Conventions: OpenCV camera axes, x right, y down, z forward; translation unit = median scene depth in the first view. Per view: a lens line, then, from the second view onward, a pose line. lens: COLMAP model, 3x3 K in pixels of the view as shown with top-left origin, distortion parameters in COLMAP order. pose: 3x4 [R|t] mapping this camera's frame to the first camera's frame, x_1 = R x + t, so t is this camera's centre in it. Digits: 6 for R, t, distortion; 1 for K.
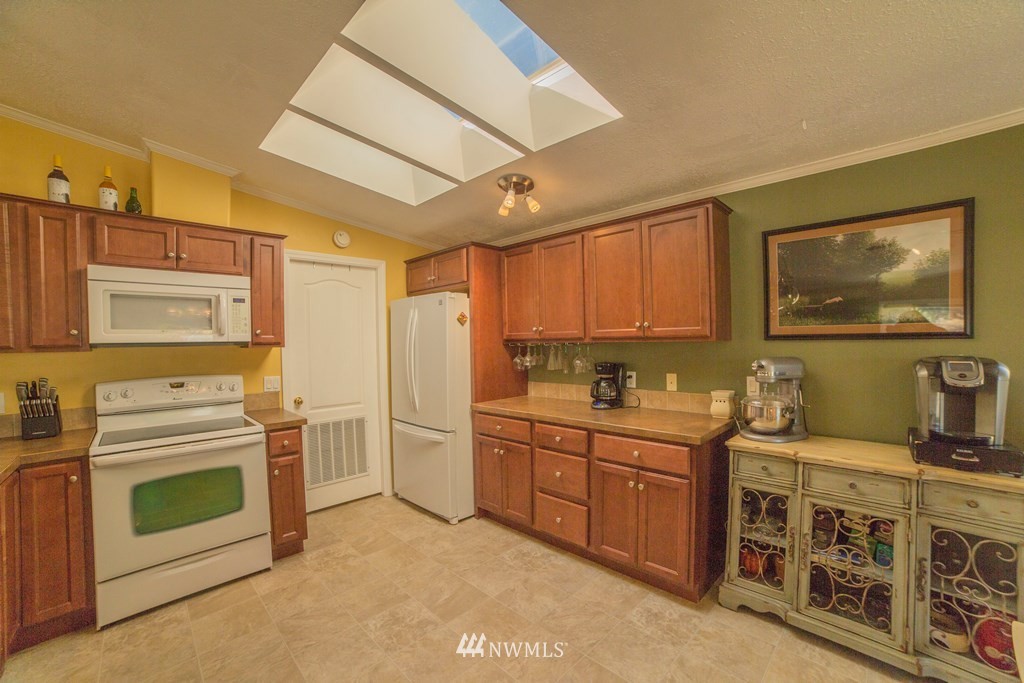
lens RADIAL K [[412.5, 0, 517.3], [0, 412.5, 349.4], [0, 0, 1]] dist [-0.097821, 0.033108]
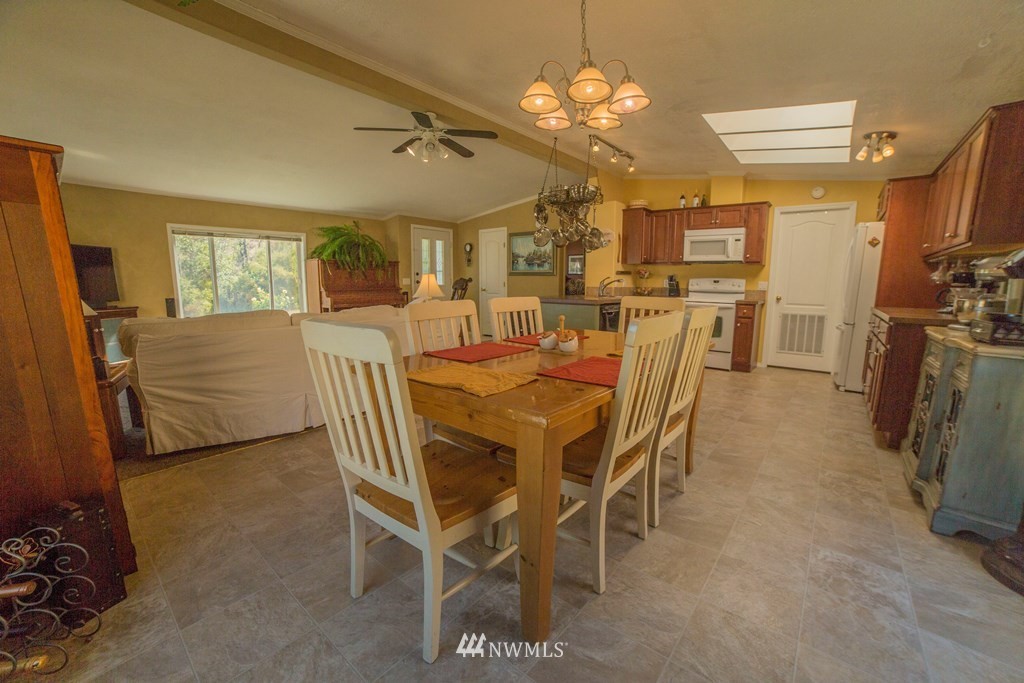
lens RADIAL K [[410.9, 0, 515.9], [0, 410.9, 348.3], [0, 0, 1]] dist [-0.114324, 0.042352]
pose [[0.092576, 0.177307, -0.979792, 1.433536], [-0.029344, 0.984076, 0.175310, 0.113000], [0.995273, 0.012521, 0.096304, -0.362974]]
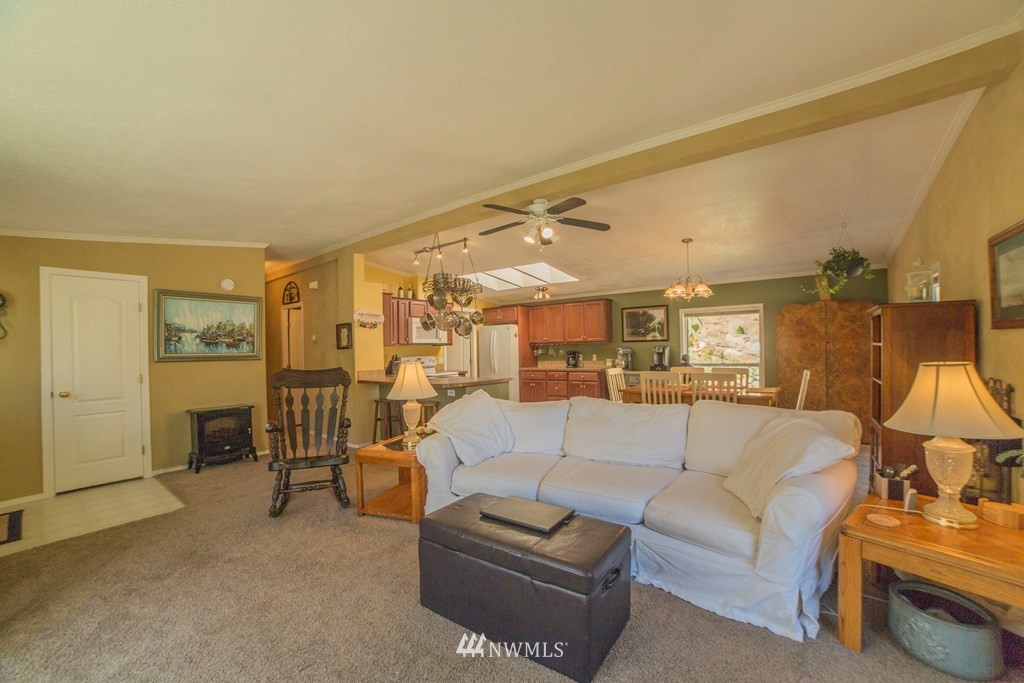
lens RADIAL K [[412.5, 0, 517.3], [0, 412.5, 349.4], [0, 0, 1]] dist [-0.097821, 0.033108]
pose [[0.991705, -0.002863, 0.128504, -0.636831], [0.005914, 0.999710, -0.023363, 0.106315], [-0.128400, 0.023929, 0.991434, -2.161047]]
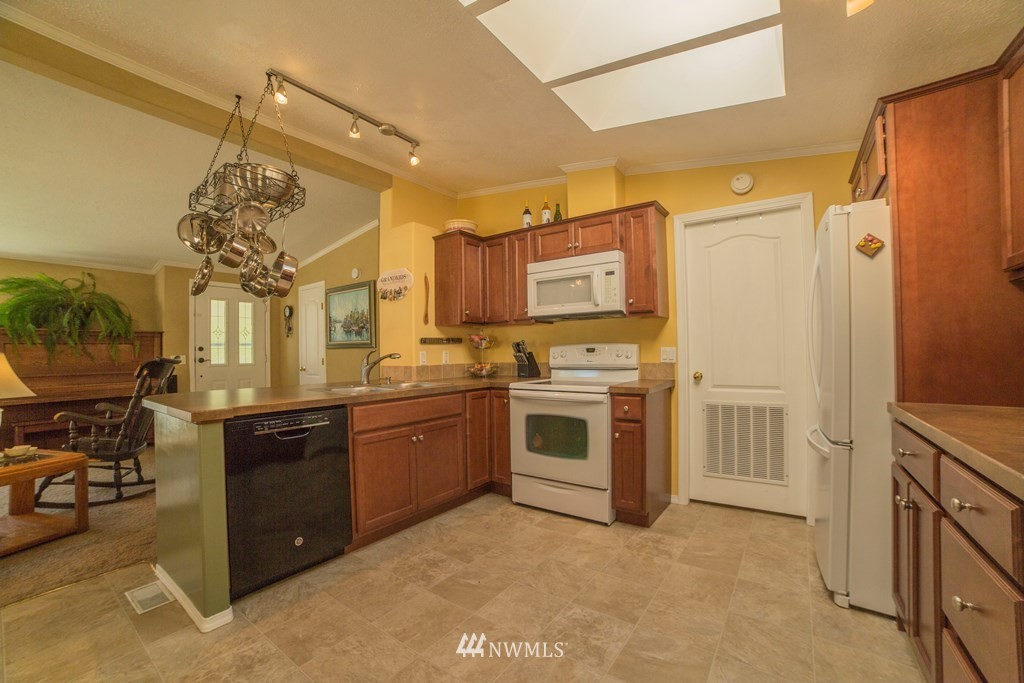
lens RADIAL K [[410.9, 0, 515.9], [0, 410.9, 348.3], [0, 0, 1]] dist [-0.114324, 0.042352]
pose [[0.162527, 0.008149, -0.986670, 0.415607], [-0.006308, 0.999954, 0.007219, 0.087965], [0.986684, 0.005051, 0.162571, 0.627435]]
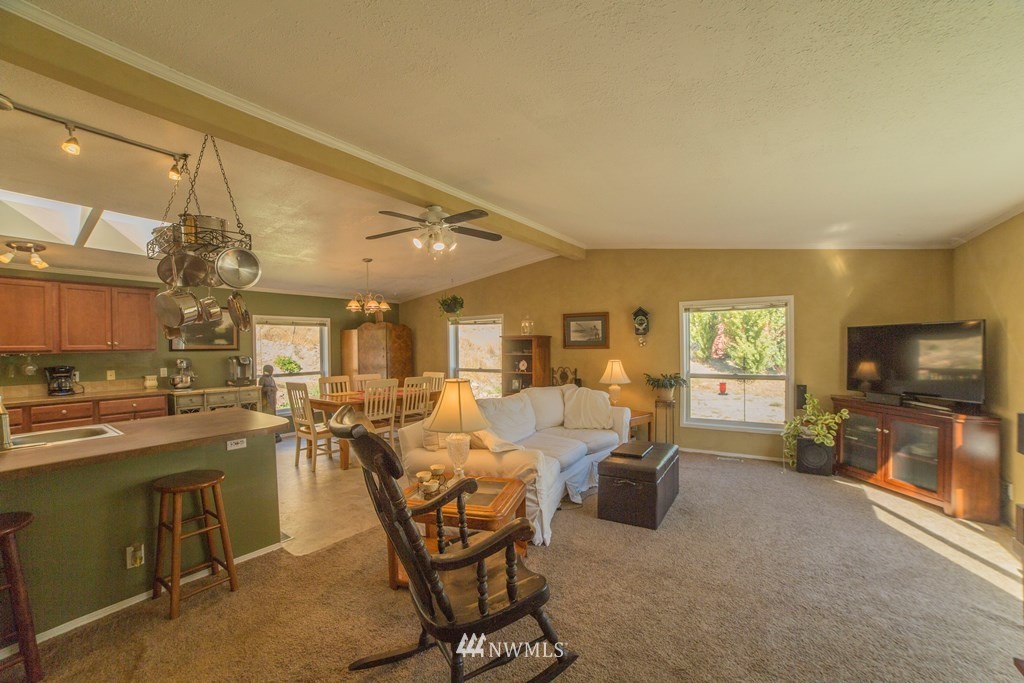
lens RADIAL K [[410.9, 0, 515.9], [0, 410.9, 348.3], [0, 0, 1]] dist [-0.114324, 0.042352]
pose [[-0.164244, 0.019987, 0.986217, -1.913459], [0.042941, 0.998992, -0.013095, 0.073740], [-0.985485, 0.040198, -0.164936, -0.599290]]
